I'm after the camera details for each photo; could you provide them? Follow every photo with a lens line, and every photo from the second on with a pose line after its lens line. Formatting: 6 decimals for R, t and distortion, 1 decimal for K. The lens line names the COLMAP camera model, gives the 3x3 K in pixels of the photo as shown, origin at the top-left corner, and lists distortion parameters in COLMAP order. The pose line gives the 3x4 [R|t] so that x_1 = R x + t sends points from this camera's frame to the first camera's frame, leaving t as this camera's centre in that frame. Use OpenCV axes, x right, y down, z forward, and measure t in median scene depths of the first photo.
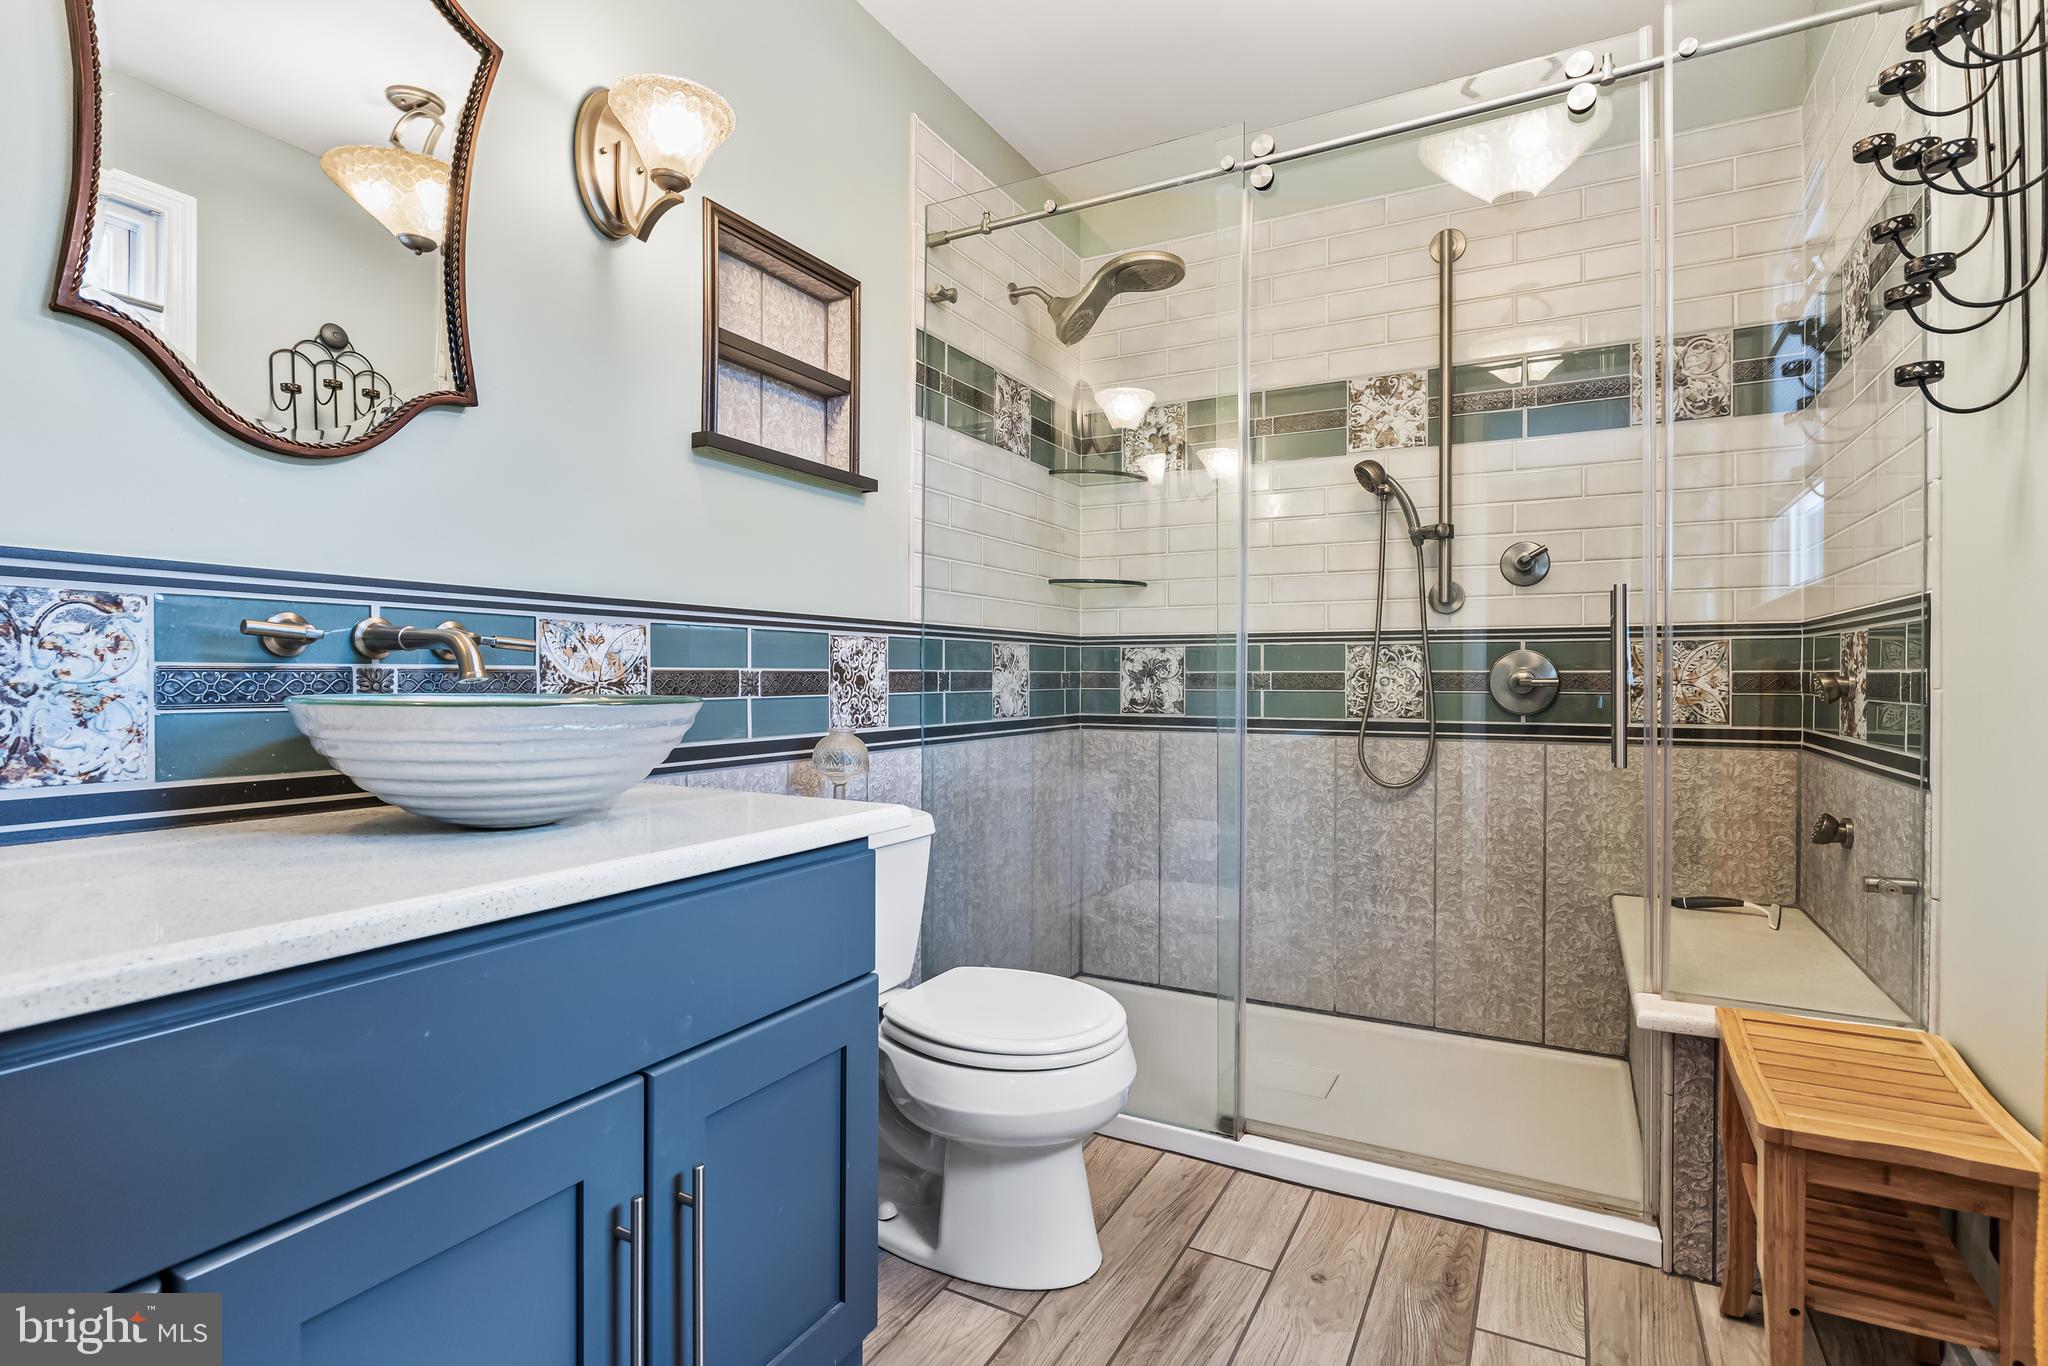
lens RADIAL K [[1016.2, 0, 1029.9], [0, 1016.2, 686.7], [0, 0, 1]] dist [-0.008101, 0.000213]
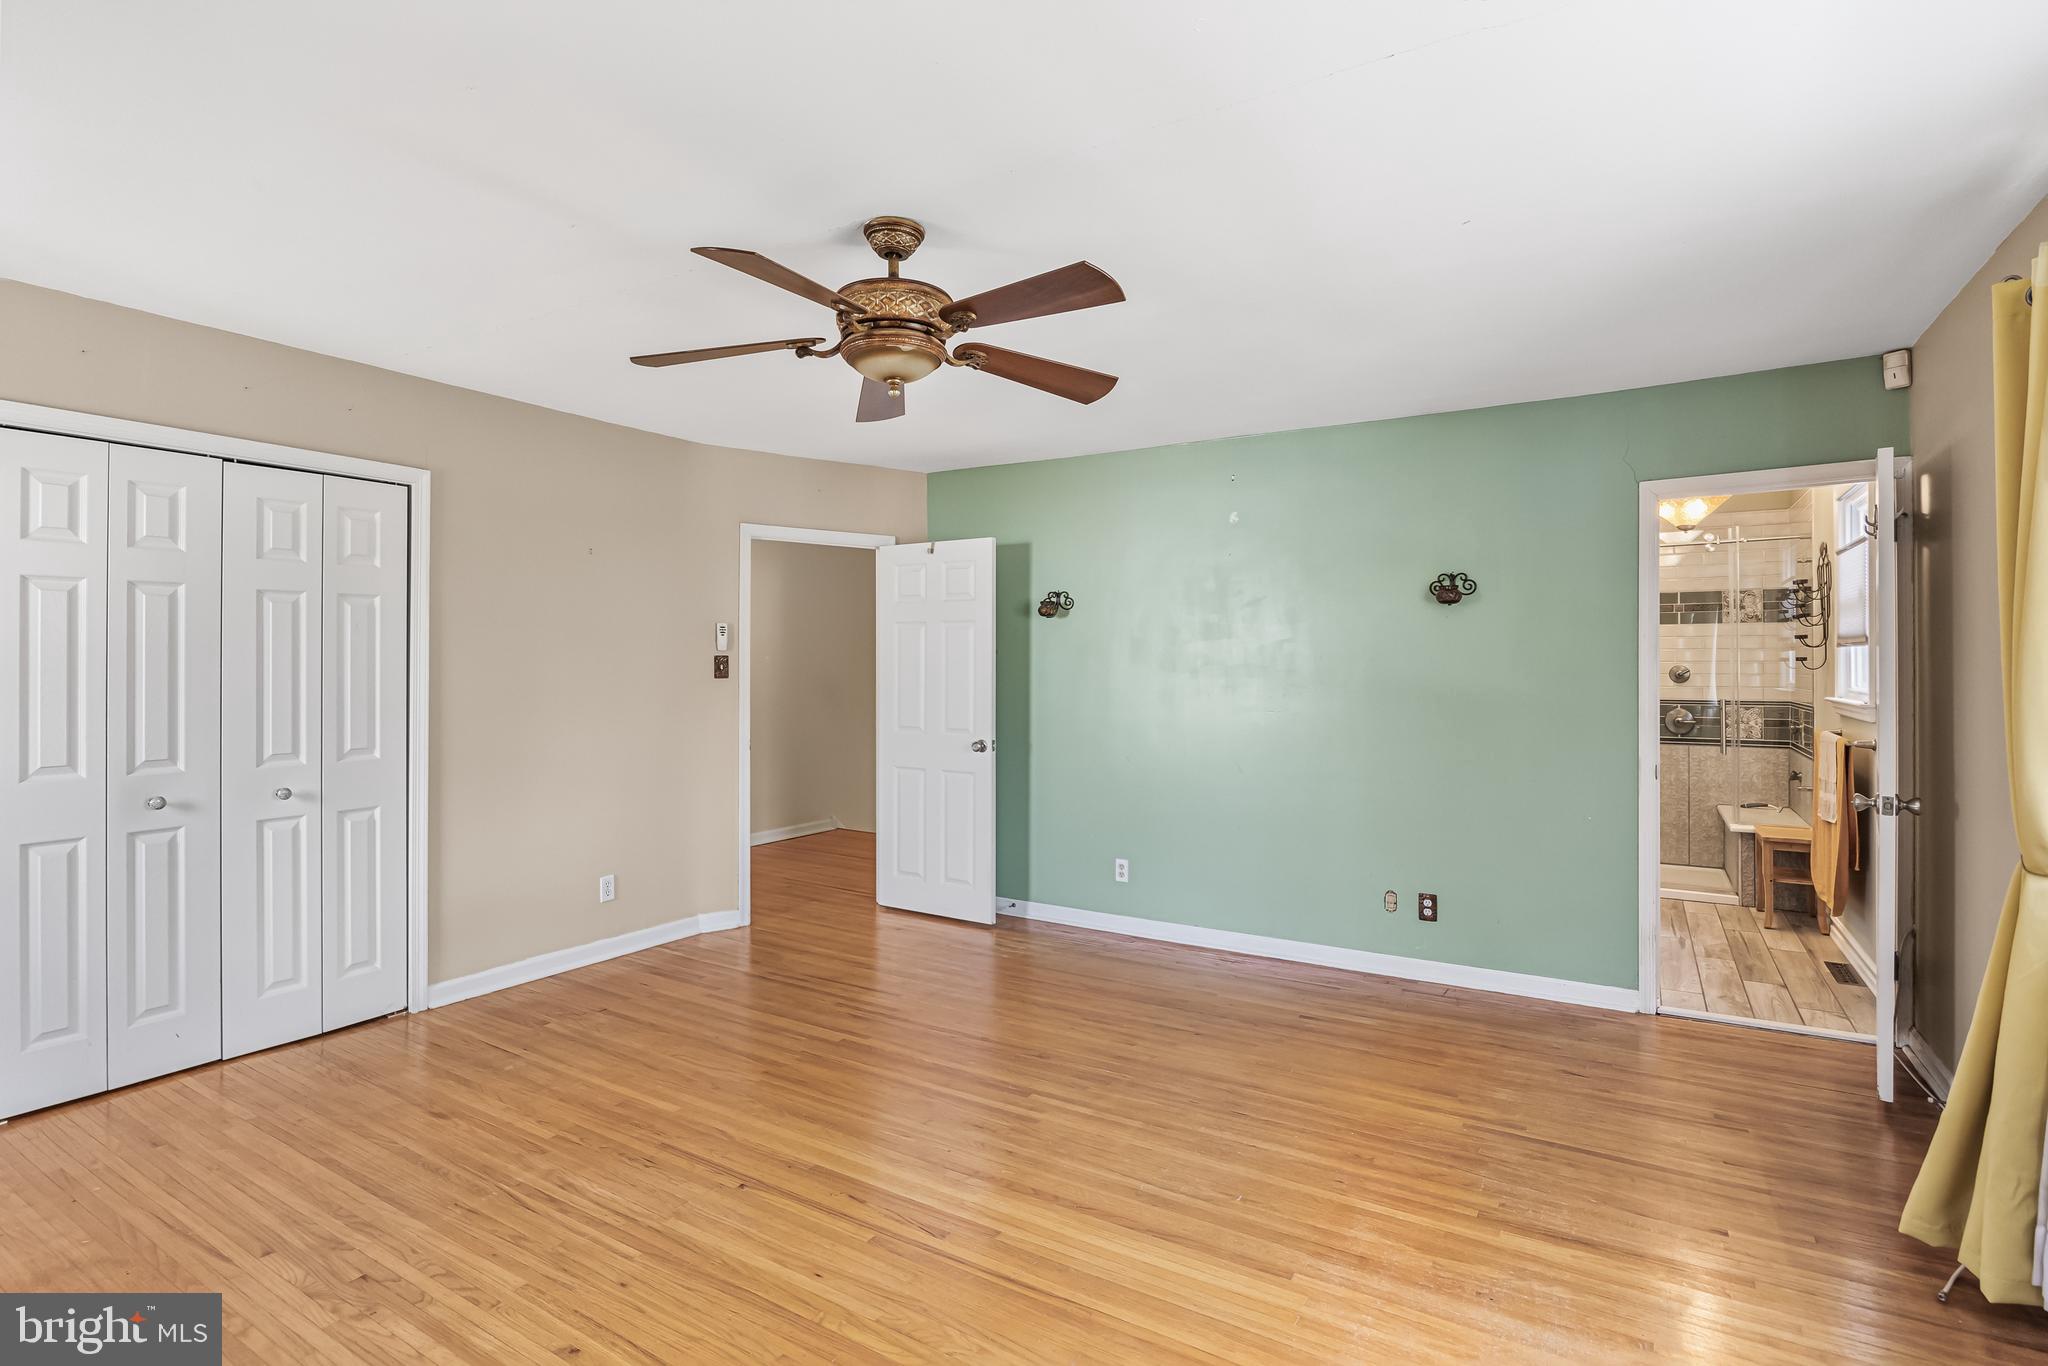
lens RADIAL K [[1016.2, 0, 1026.3], [0, 1016.2, 666.0], [0, 0, 1]] dist [-0.008101, 0.000213]
pose [[0.998650, -0.002744, -0.051875, -1.091124], [0.002005, 0.999896, -0.014303, -0.119321], [0.051908, 0.014180, 0.998551, -1.739609]]
